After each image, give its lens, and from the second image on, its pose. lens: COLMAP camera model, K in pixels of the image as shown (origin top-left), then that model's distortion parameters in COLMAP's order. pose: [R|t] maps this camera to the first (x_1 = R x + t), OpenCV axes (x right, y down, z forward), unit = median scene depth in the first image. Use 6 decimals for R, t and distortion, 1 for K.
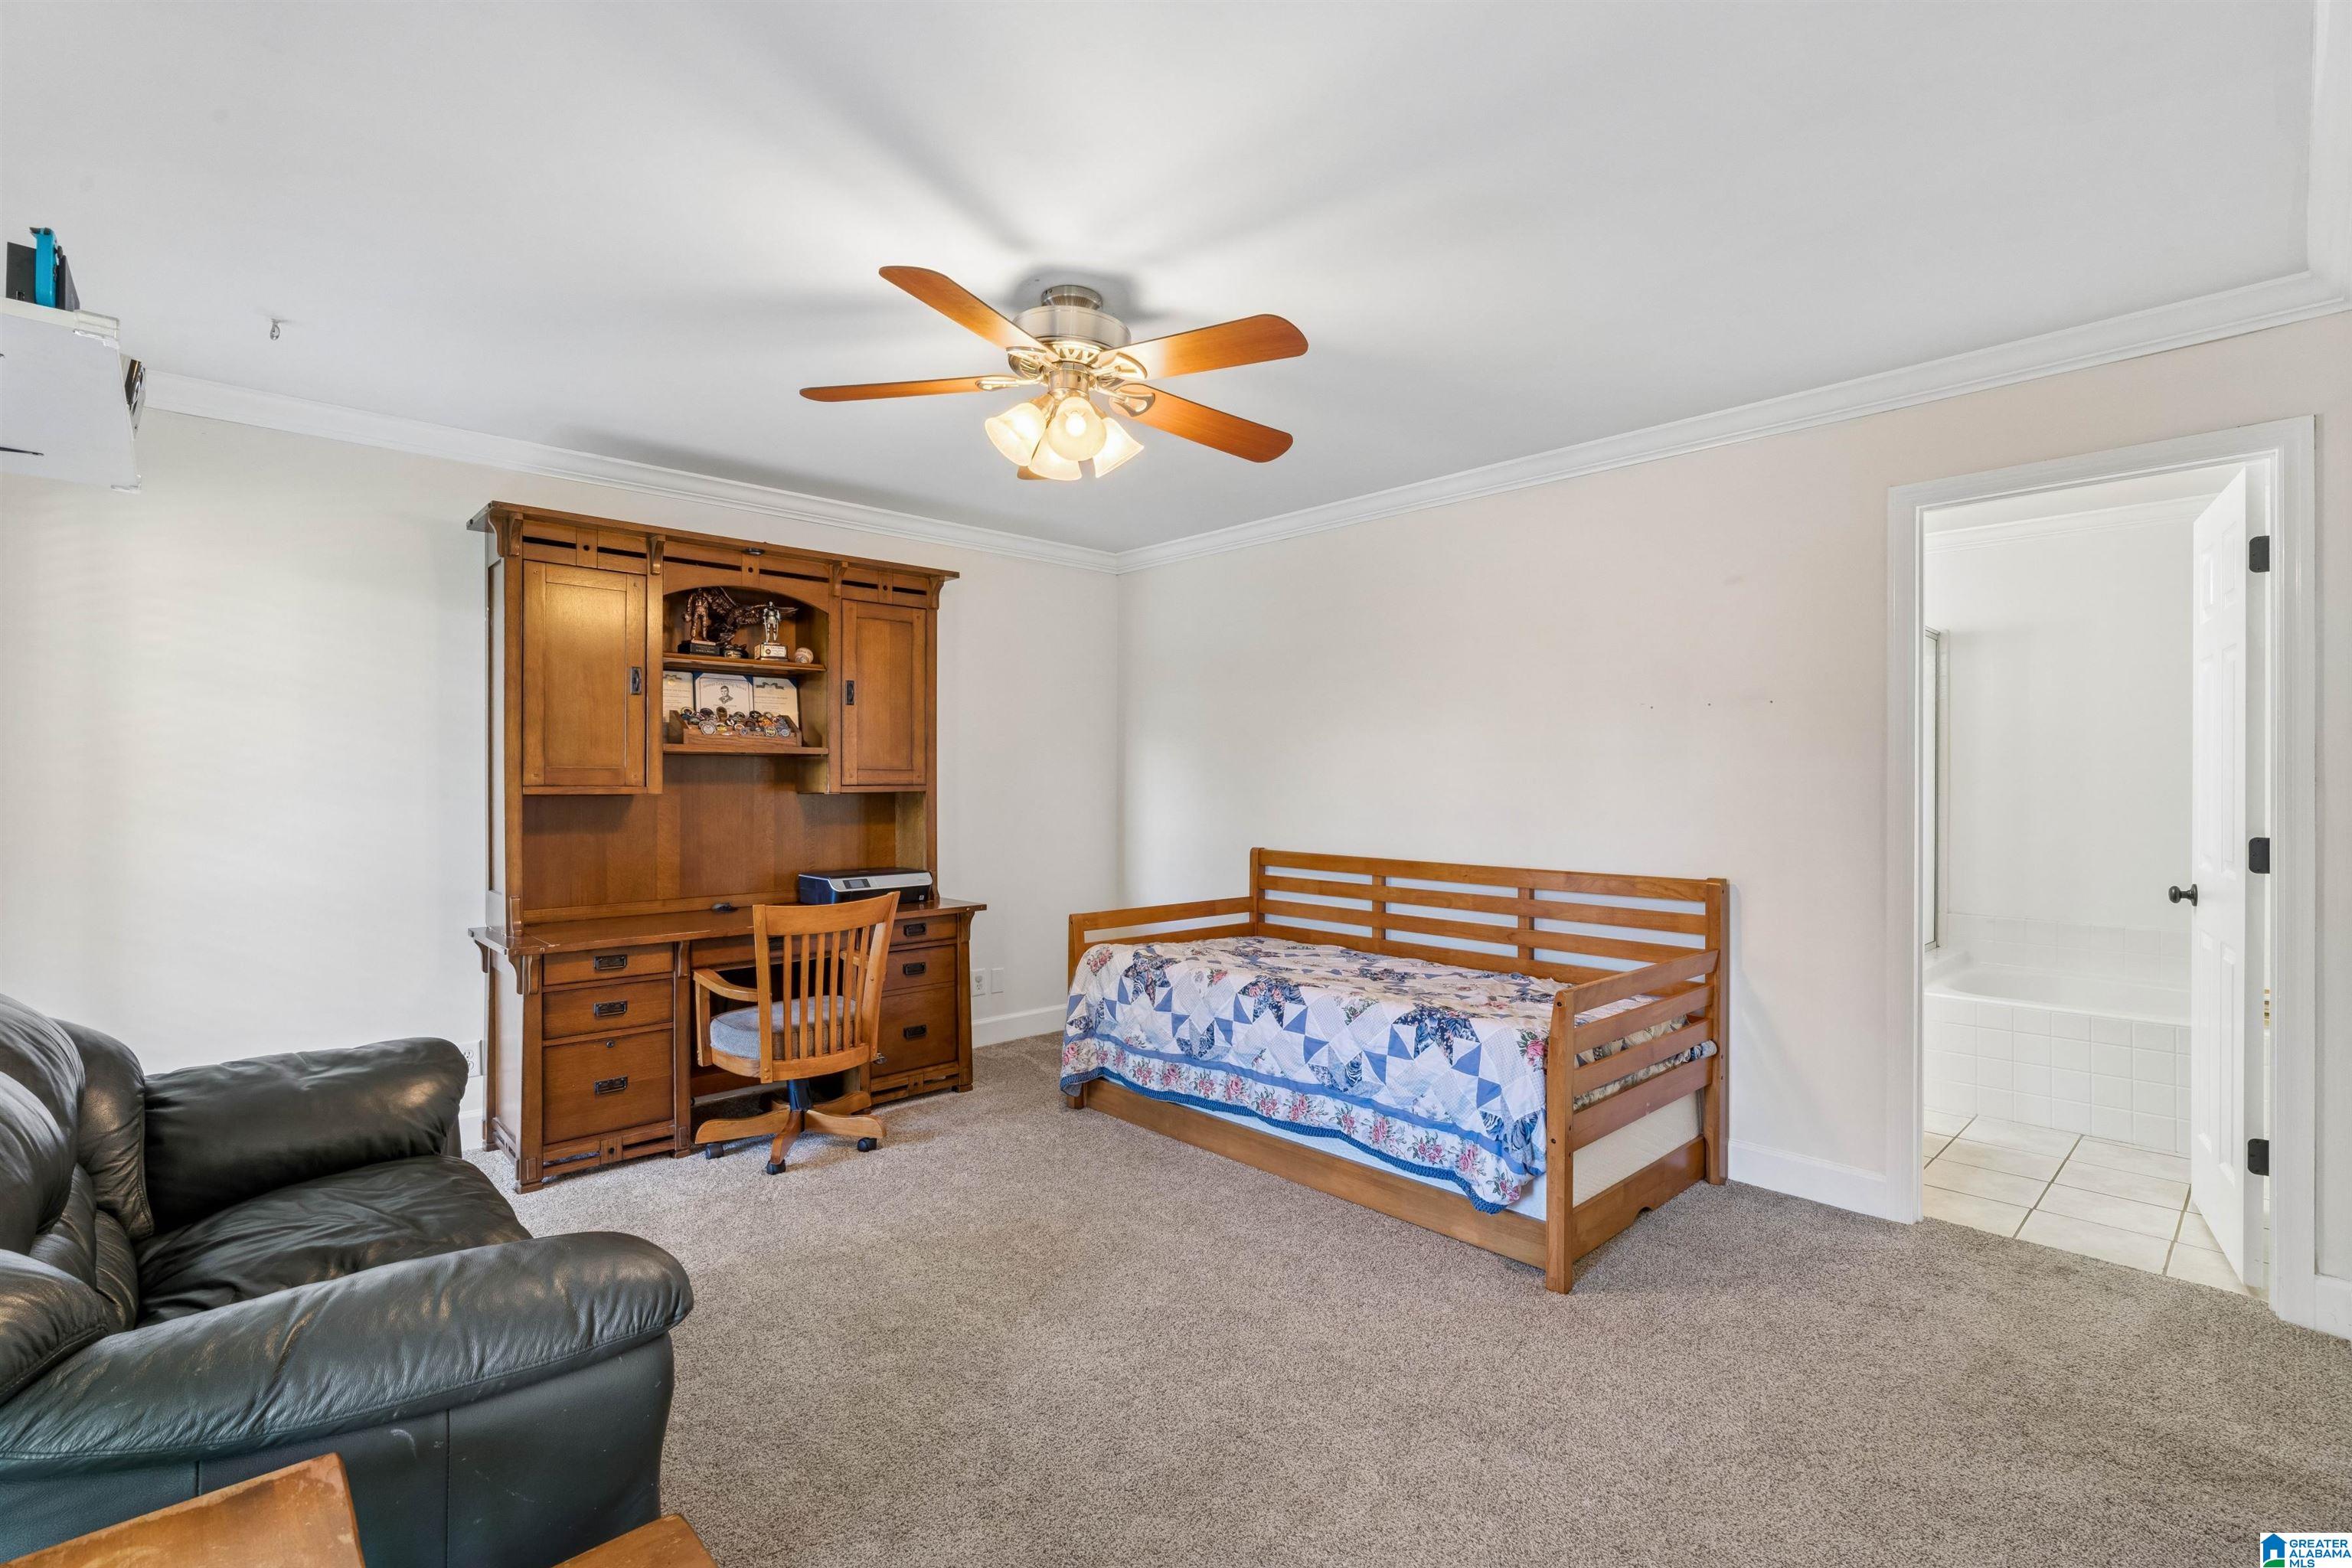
lens RADIAL K [[1059.2, 0, 1169.5], [0, 1059.2, 781.4], [0, 0, 1]] dist [0.000323, 0.000152]
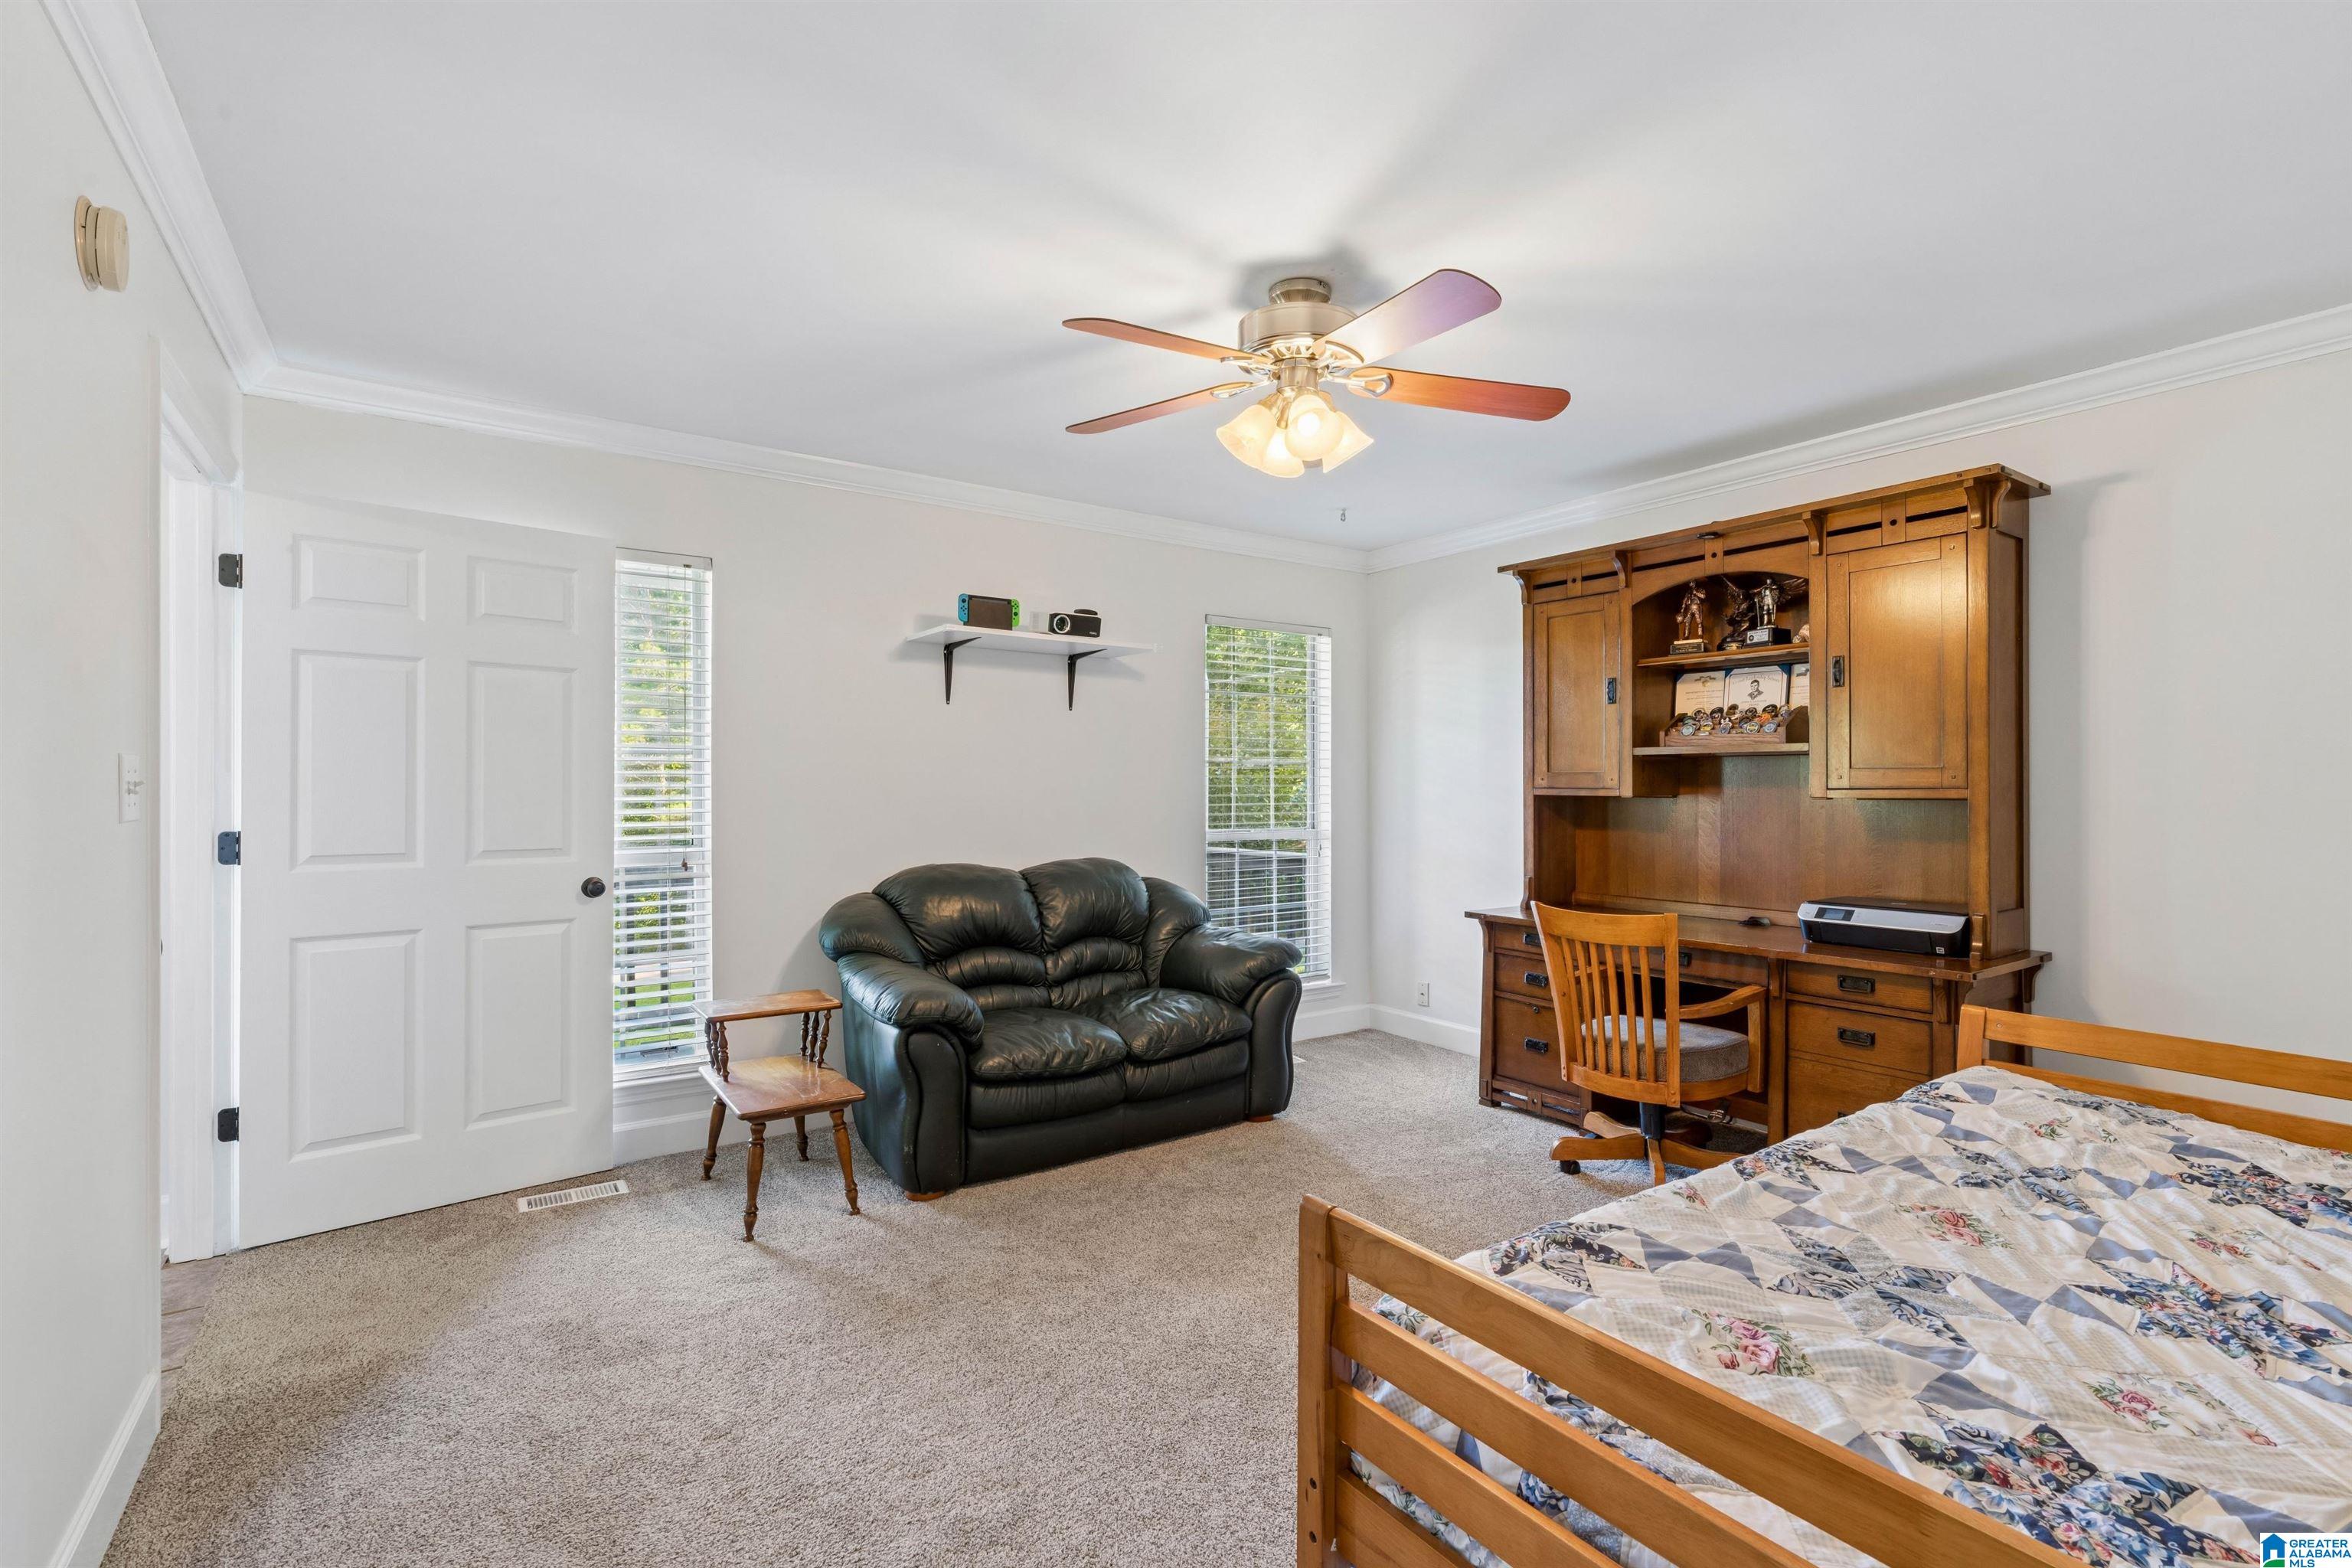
lens RADIAL K [[1059.2, 0, 1169.1], [0, 1059.2, 788.6], [0, 0, 1]] dist [0.000323, 0.000152]
pose [[-0.144535, -0.002542, -0.989496, 0.593023], [-0.003803, 0.999991, -0.002014, 0.007566], [0.989492, 0.003472, -0.144544, 0.671195]]
